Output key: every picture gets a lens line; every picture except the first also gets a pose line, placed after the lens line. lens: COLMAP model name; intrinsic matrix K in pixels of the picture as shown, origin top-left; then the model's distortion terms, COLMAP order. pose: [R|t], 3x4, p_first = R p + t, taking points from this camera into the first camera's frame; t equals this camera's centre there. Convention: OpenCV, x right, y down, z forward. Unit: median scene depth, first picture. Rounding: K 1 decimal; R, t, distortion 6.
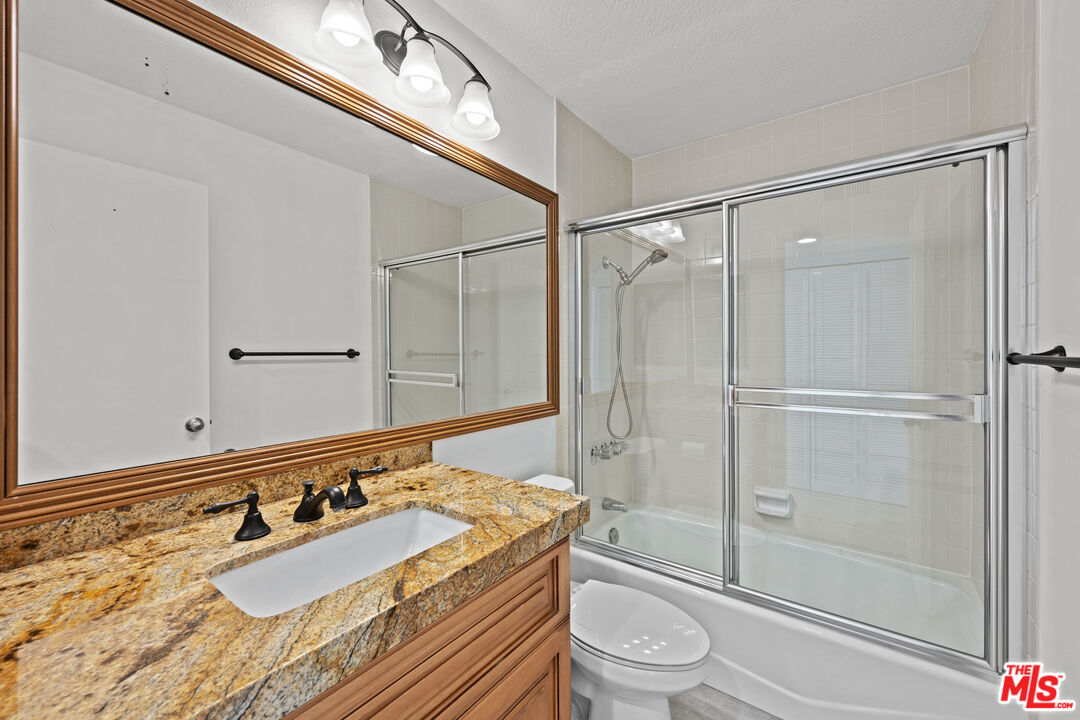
lens RADIAL K [[423.3, 0, 537.8], [0, 423.3, 358.0], [0, 0, 1]] dist [-0.002575, 0.000067]
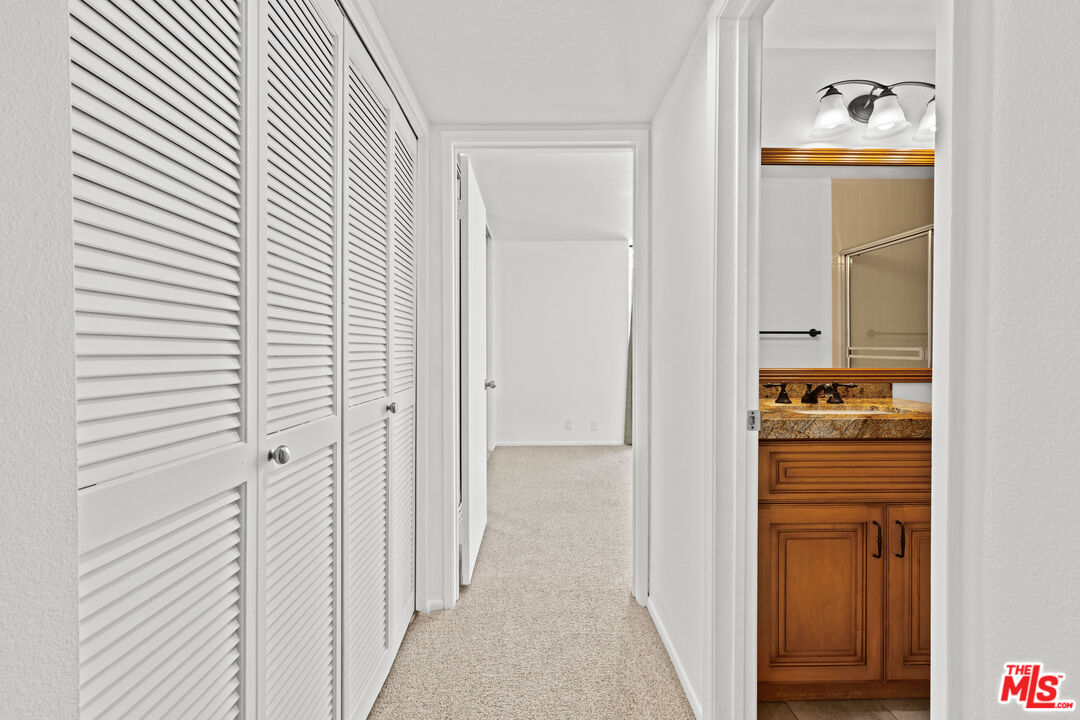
lens RADIAL K [[466.9, 0, 540.0], [0, 466.9, 360.0], [0, 0, 1]] dist [-0.000829, 0.000021]
pose [[0.618517, 0.010477, -0.785702, 0.221109], [-0.010983, 0.999929, 0.004687, 0.129833], [0.785695, 0.005730, 0.618588, -0.792951]]
